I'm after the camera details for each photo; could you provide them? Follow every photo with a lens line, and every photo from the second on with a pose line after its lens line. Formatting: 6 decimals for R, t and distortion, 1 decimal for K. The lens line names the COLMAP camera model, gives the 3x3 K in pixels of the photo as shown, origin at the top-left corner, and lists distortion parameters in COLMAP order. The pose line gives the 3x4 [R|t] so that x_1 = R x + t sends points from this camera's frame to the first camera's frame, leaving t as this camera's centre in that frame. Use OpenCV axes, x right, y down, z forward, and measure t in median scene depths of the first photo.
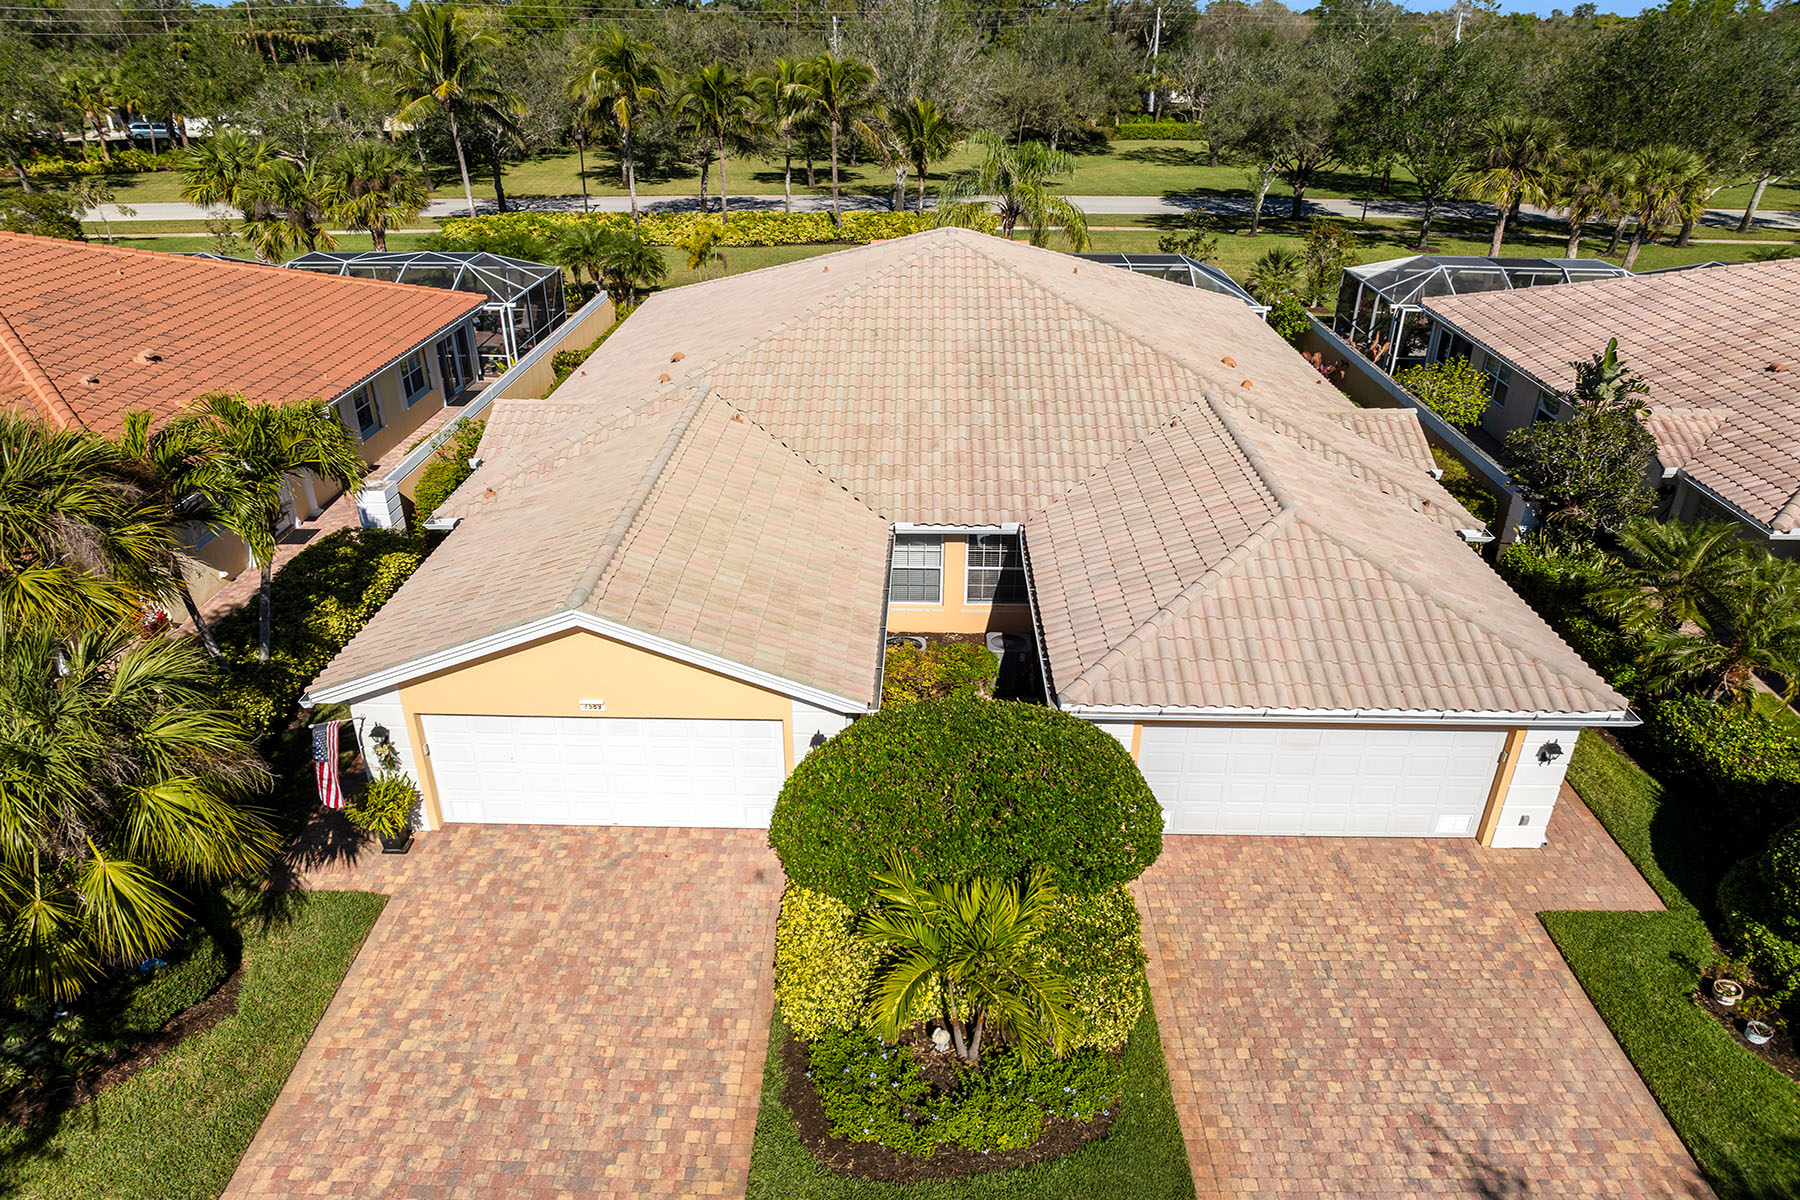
lens RADIAL K [[1214.6, 0, 894.6], [0, 1214.6, 726.6], [0, 0, 1]] dist [-0.004110, -0.002283]
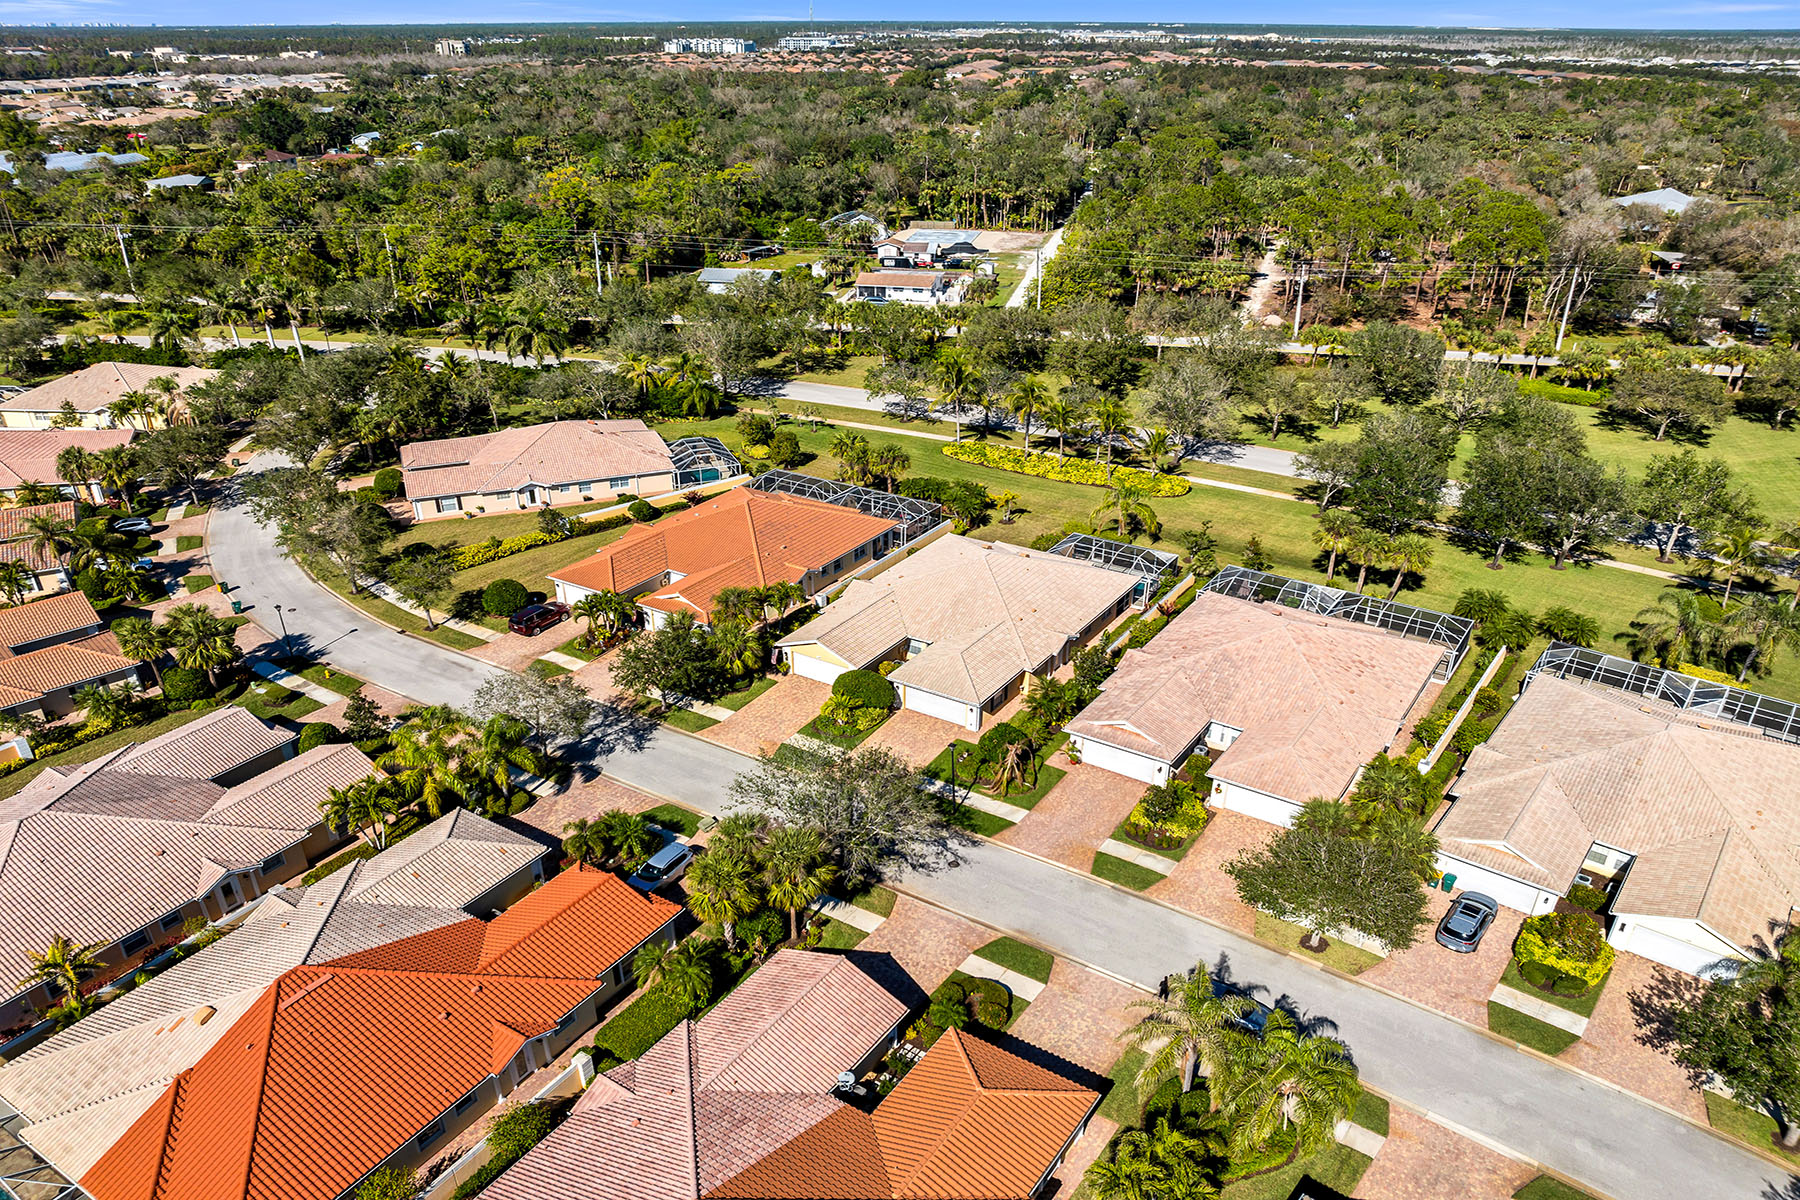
lens RADIAL K [[1259.2, 0, 904.0], [0, 1259.2, 699.7], [0, 0, 1]] dist [-0.030968, -0.002801]
pose [[0.853817, 0.247853, -0.457783, 2.612863], [-0.262601, 0.964362, 0.032344, -0.112498], [0.449485, 0.092599, 0.888475, -3.678373]]
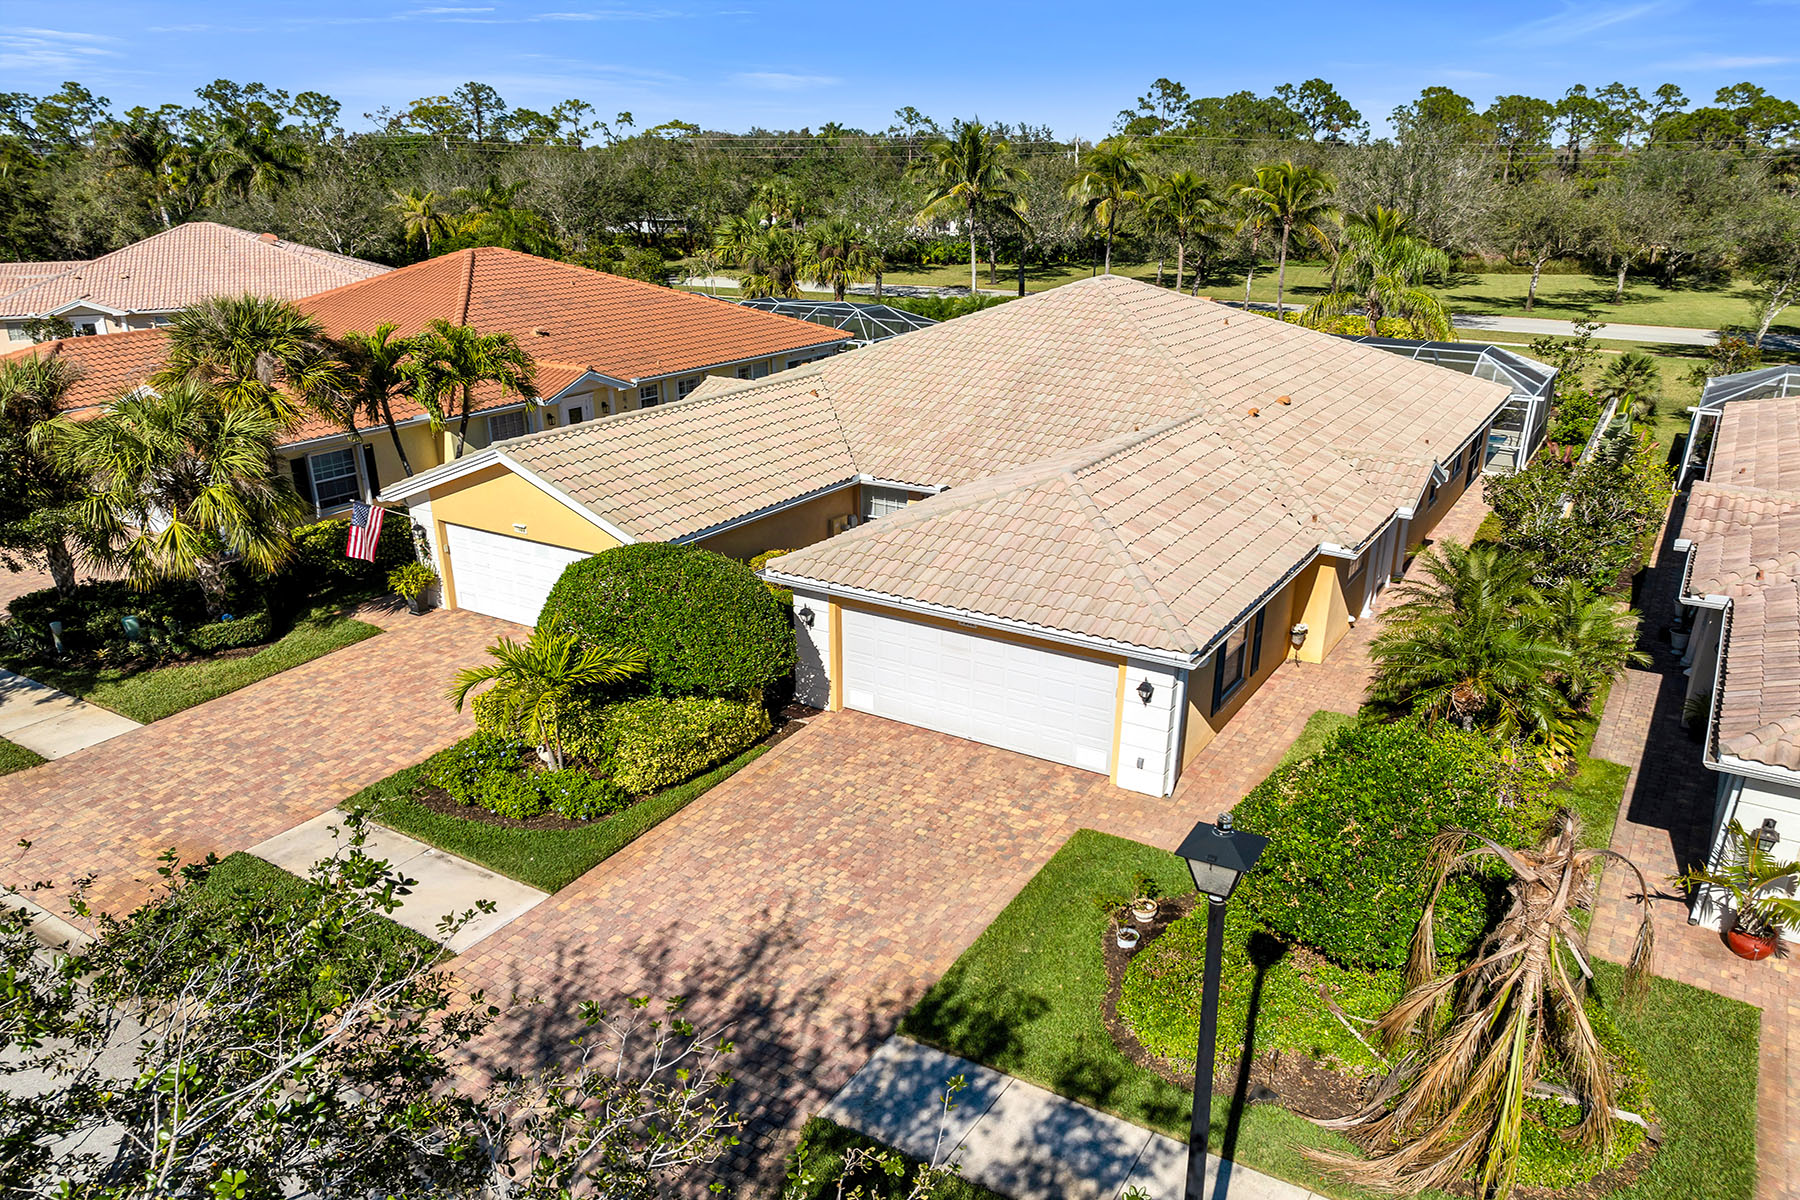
lens RADIAL K [[1259.2, 0, 904.0], [0, 1259.2, 699.7], [0, 0, 1]] dist [-0.030968, -0.002801]
pose [[0.860113, 0.202642, -0.468125, 0.850288], [-0.259239, 0.964008, -0.059016, 0.143480], [0.439318, 0.172117, 0.881689, -0.062012]]
